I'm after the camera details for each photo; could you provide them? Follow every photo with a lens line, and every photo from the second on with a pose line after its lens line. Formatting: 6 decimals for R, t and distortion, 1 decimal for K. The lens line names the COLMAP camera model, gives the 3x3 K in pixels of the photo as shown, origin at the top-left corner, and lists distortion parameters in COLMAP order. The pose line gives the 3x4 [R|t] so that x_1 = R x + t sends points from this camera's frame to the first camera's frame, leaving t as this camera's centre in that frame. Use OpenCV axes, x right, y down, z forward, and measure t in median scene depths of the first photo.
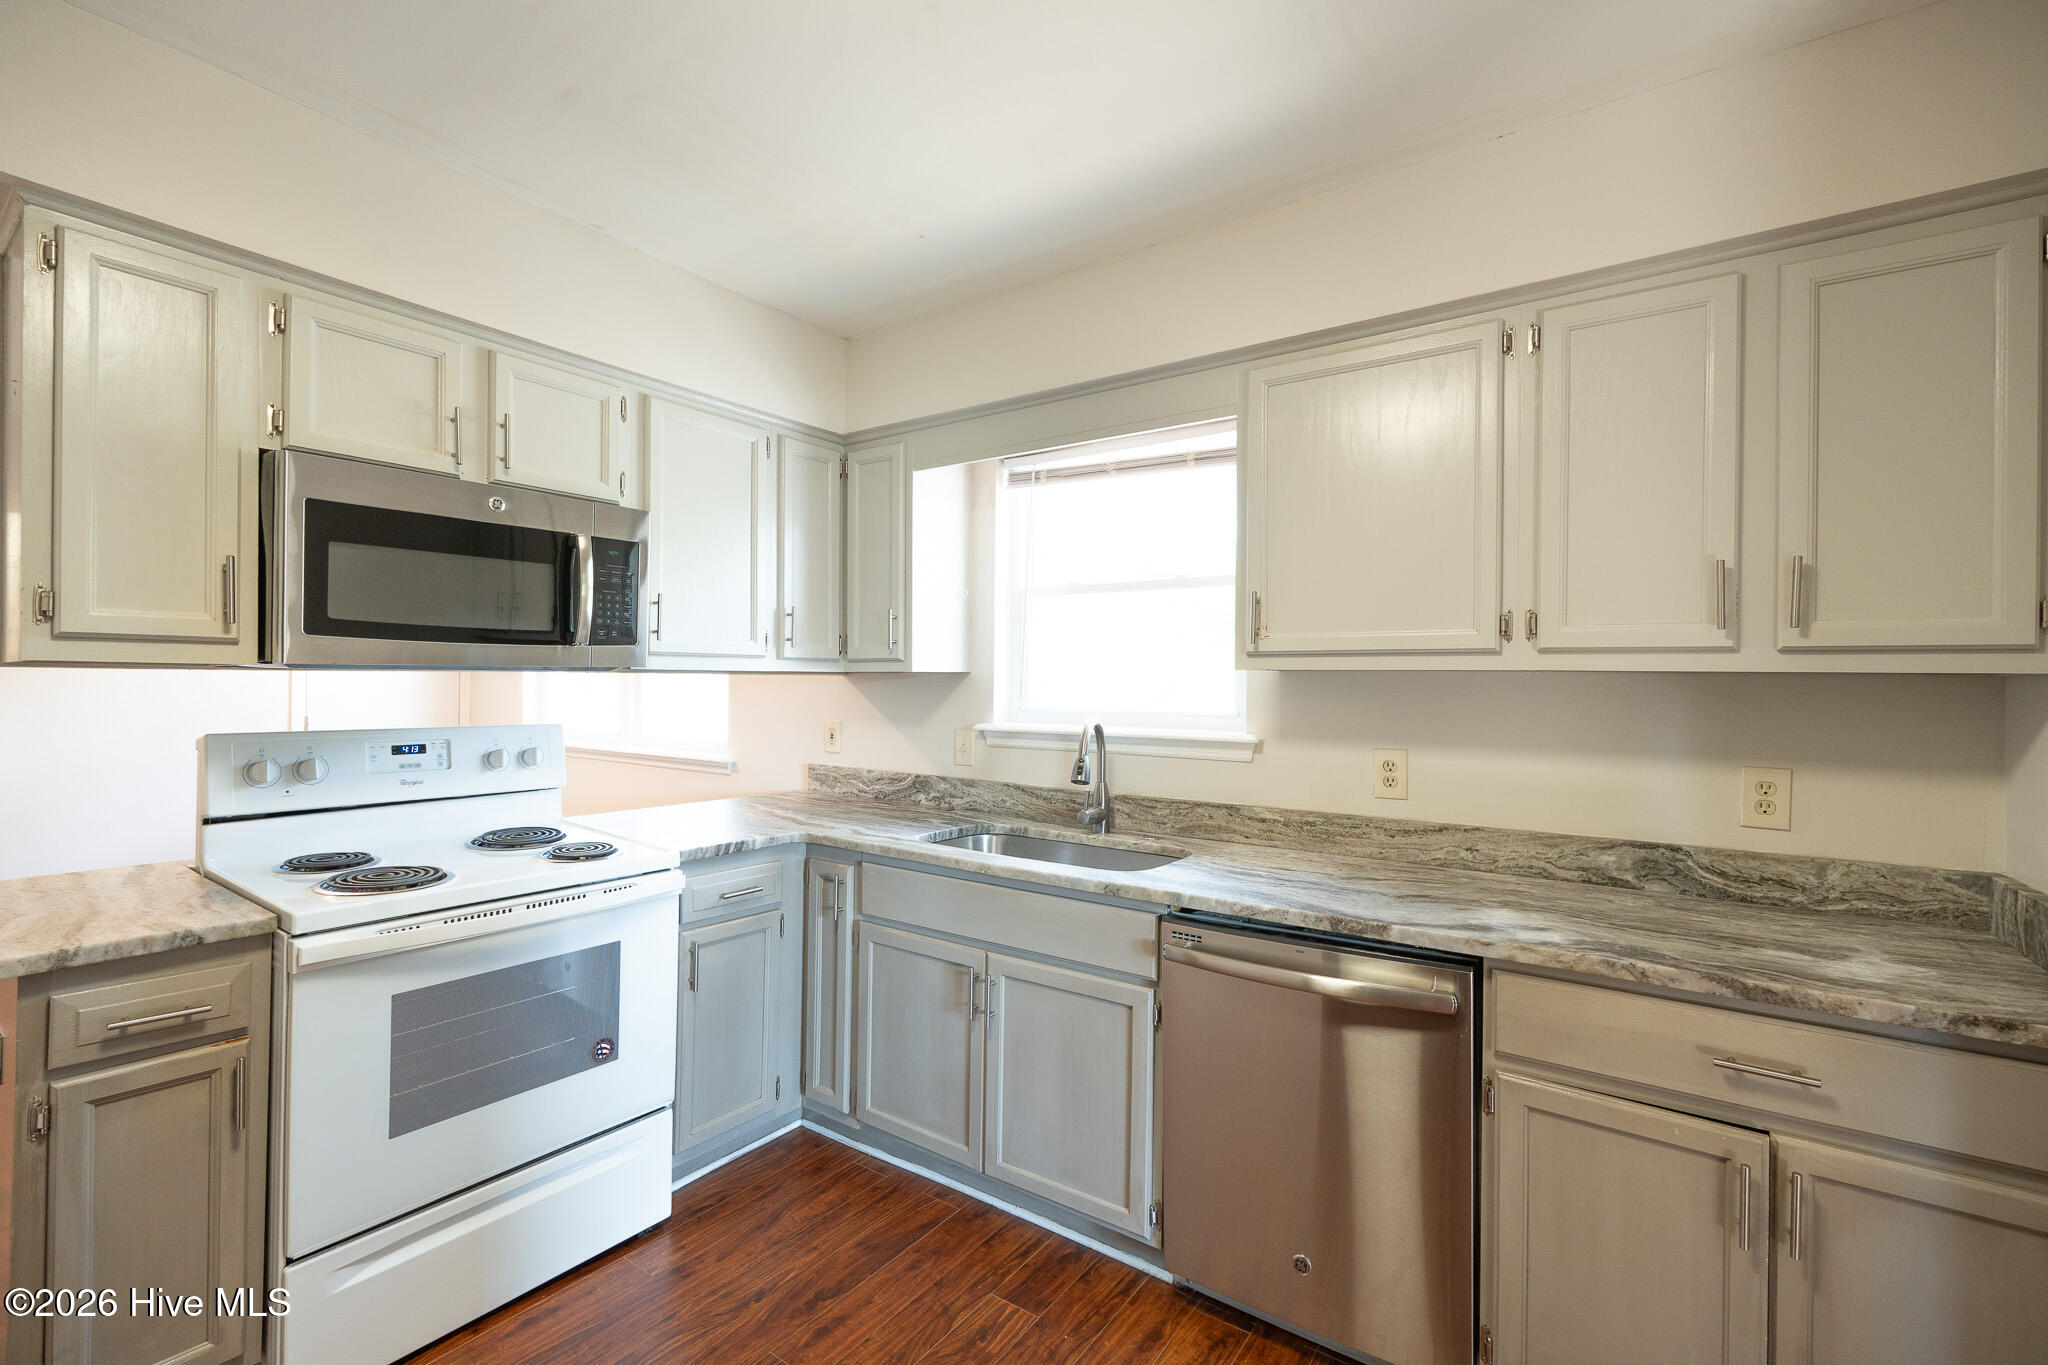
lens RADIAL K [[892.8, 0, 1024.0], [0, 892.8, 682.5], [0, 0, 1]] dist [-0.004005, 0.000345]
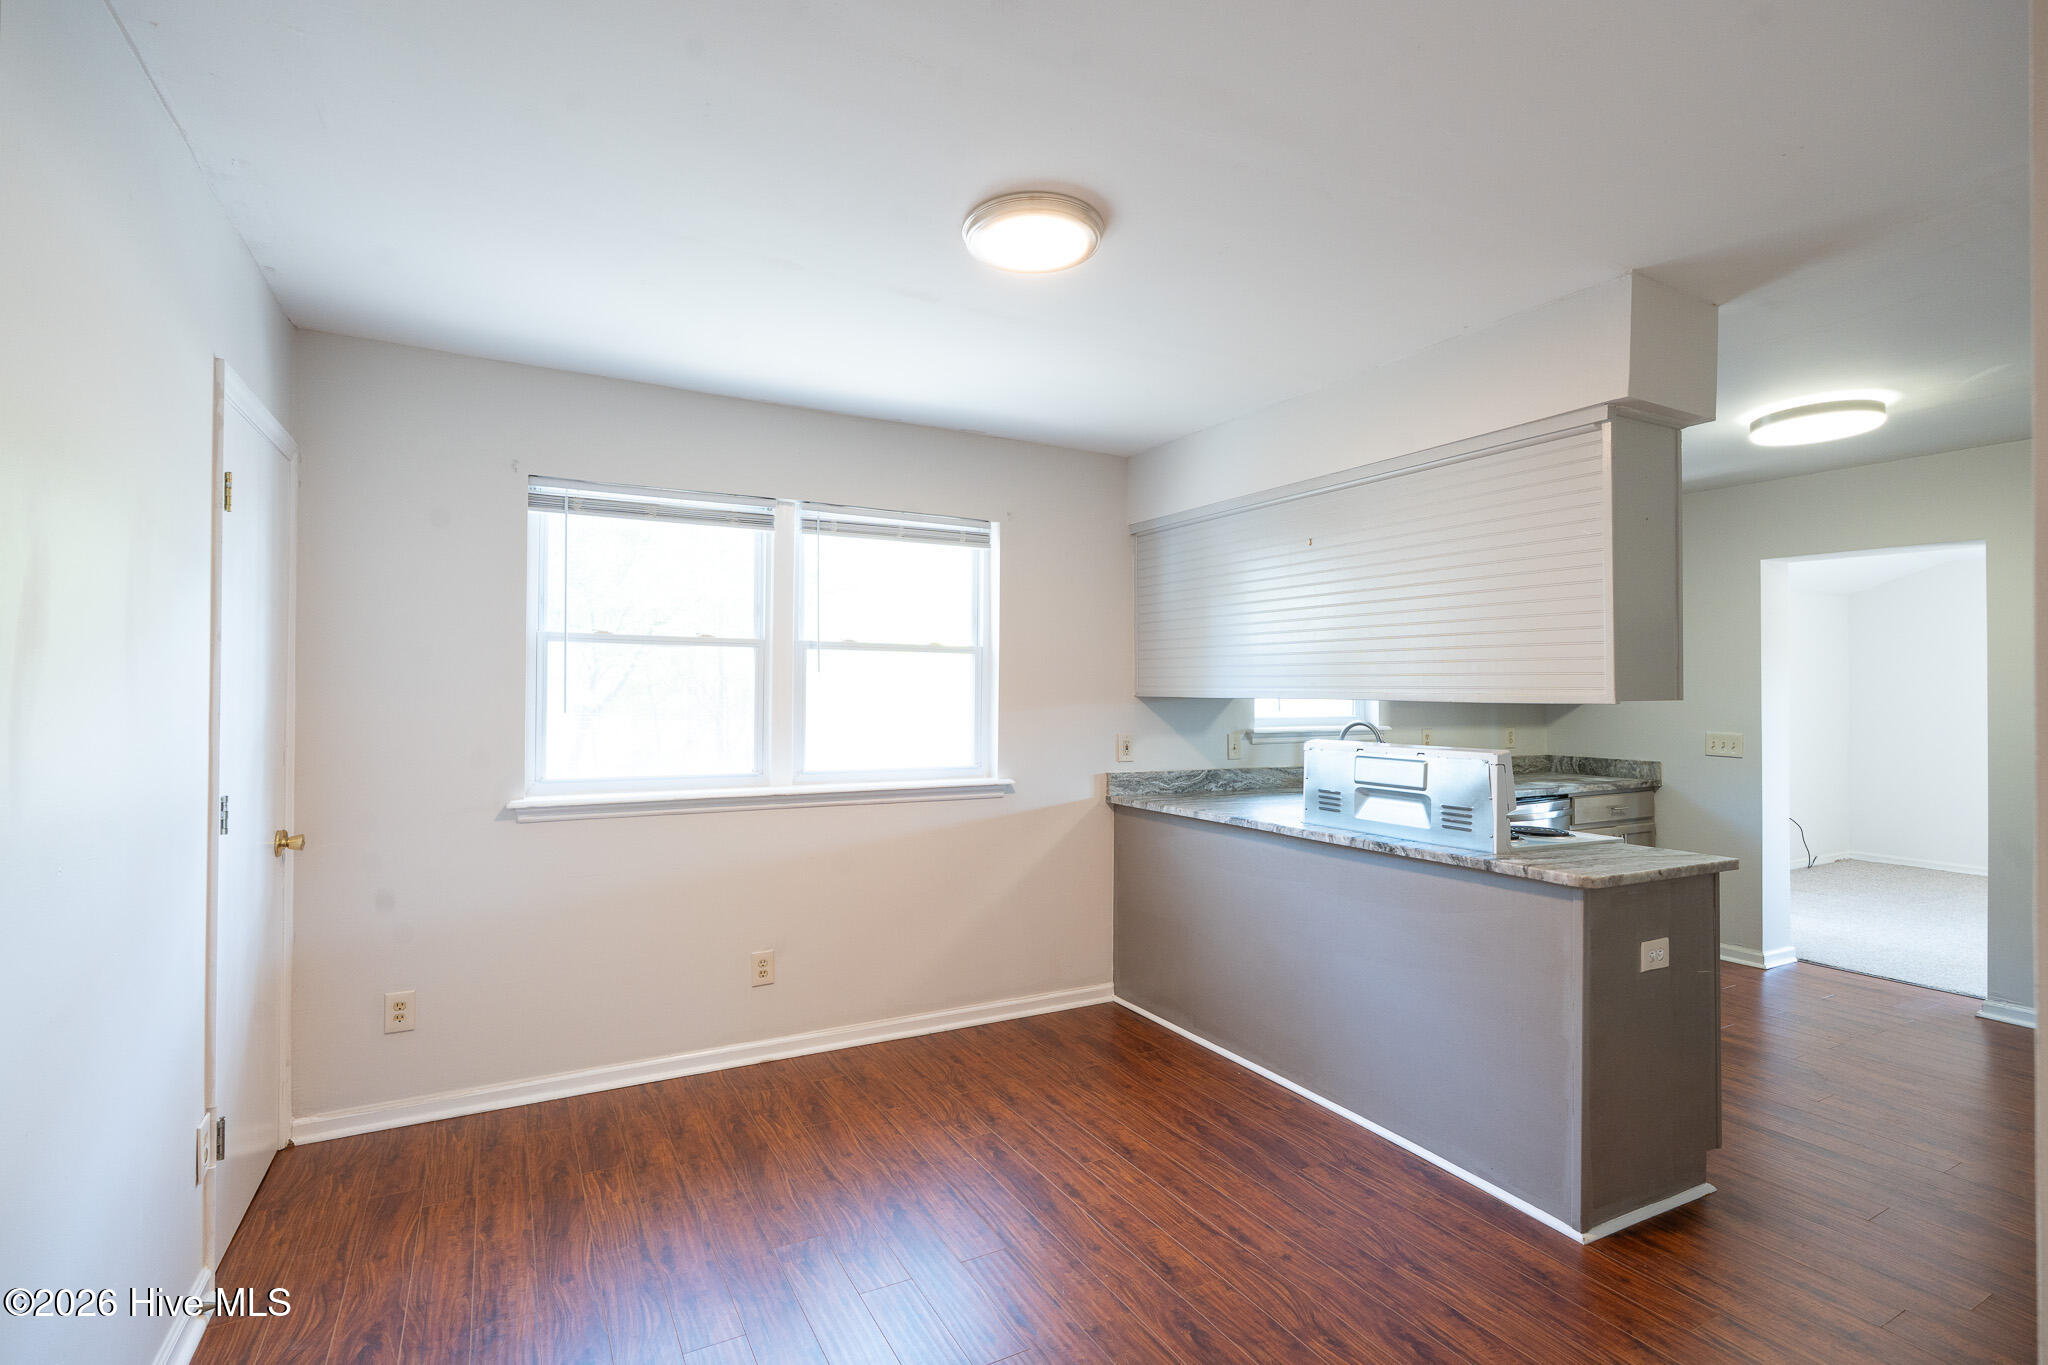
lens RADIAL K [[948.3, 0, 1021.1], [0, 948.3, 681.3], [0, 0, 1]] dist [-0.001837, 0.000118]
pose [[0.443774, 0.001420, 0.896138, -2.161021], [0.001452, 0.999996, -0.002304, -0.039746], [-0.896138, 0.002324, 0.443770, 0.867108]]
